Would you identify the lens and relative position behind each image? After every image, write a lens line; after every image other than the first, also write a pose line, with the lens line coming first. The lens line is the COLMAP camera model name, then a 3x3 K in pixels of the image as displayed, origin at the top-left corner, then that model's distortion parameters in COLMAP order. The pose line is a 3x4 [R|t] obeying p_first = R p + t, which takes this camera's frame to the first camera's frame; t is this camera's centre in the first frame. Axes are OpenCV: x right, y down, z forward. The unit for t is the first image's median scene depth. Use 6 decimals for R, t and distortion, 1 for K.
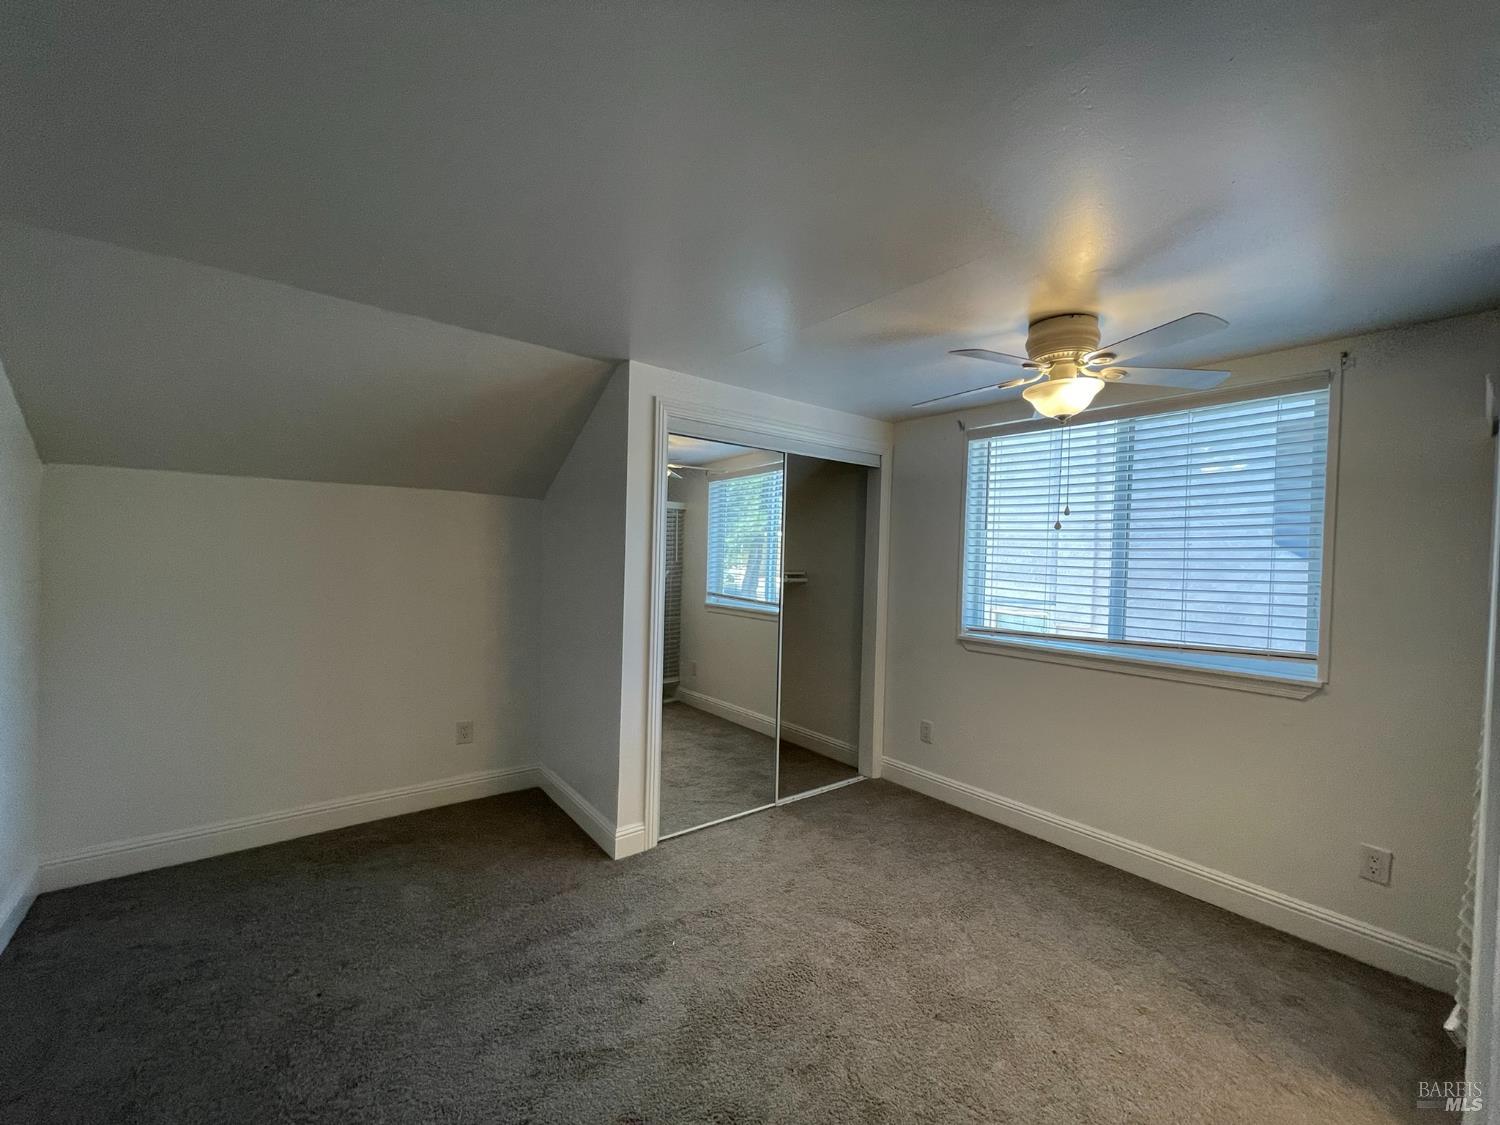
lens RADIAL K [[605.6, 0, 752.1], [0, 605.6, 563.2], [0, 0, 1]] dist [0.001544, 0.000682]
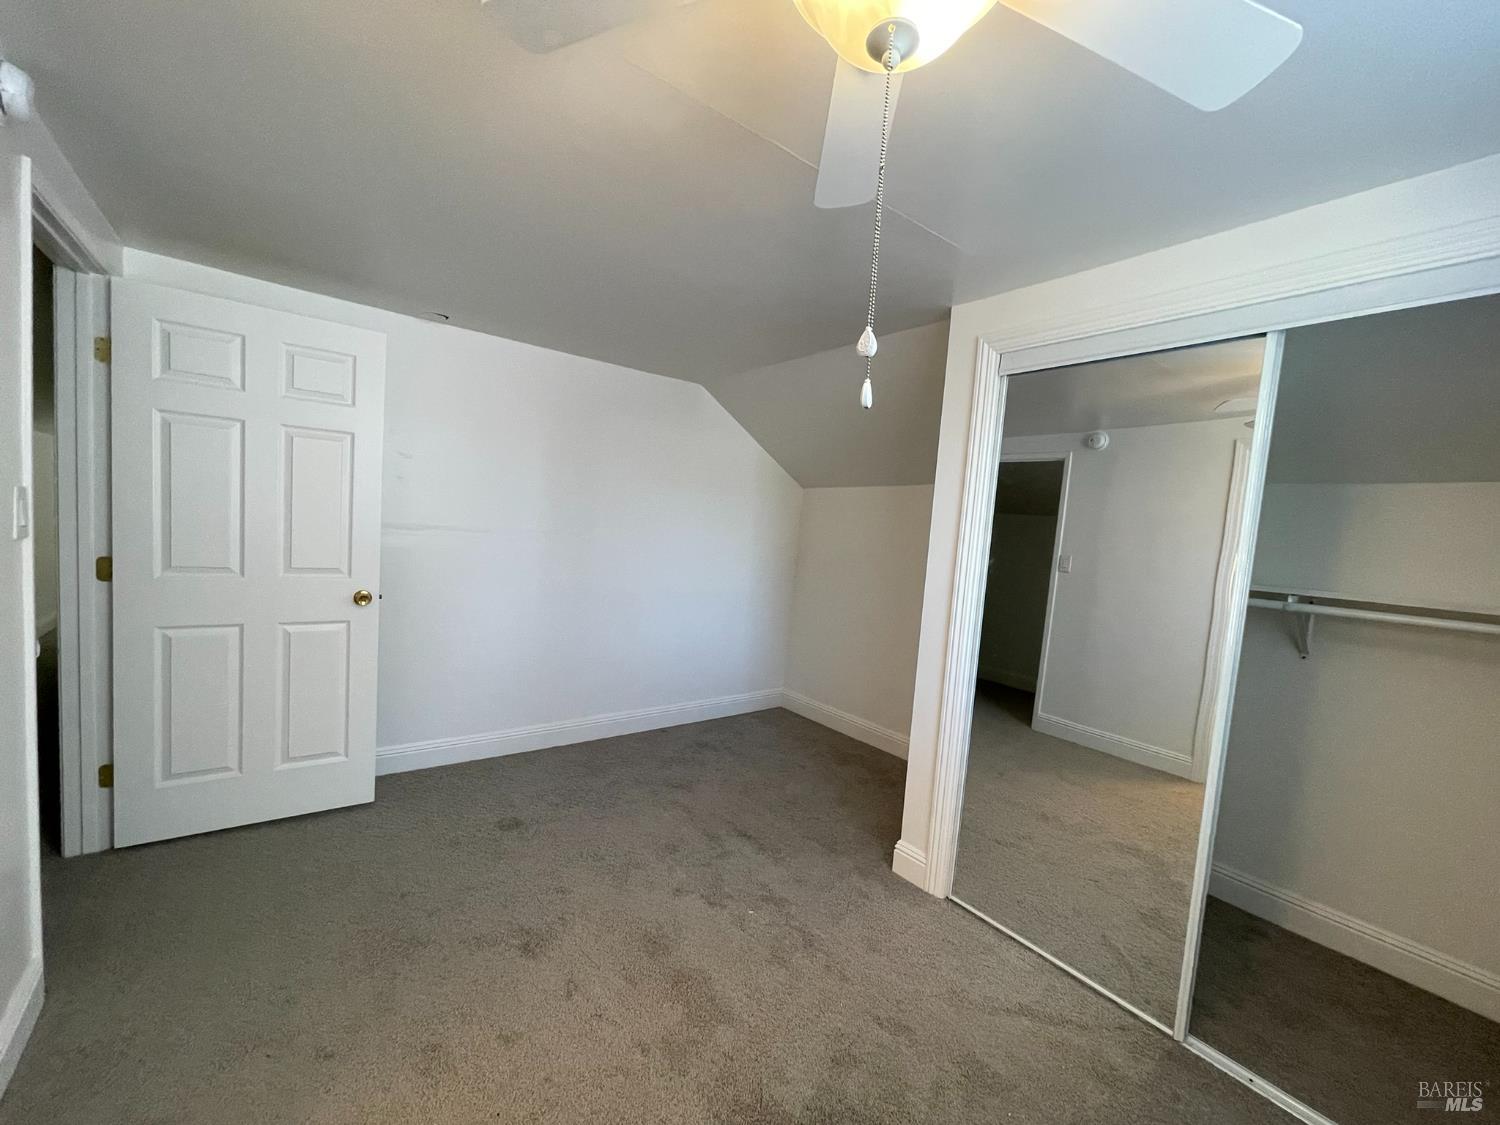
lens RADIAL K [[605.6, 0, 759.1], [0, 605.6, 562.8], [0, 0, 1]] dist [0.001544, 0.000682]
pose [[-0.013346, 0.033695, -0.999343, 0.676008], [-0.079524, 0.996230, 0.034652, 0.014816], [0.996744, 0.079934, -0.010616, 0.778468]]
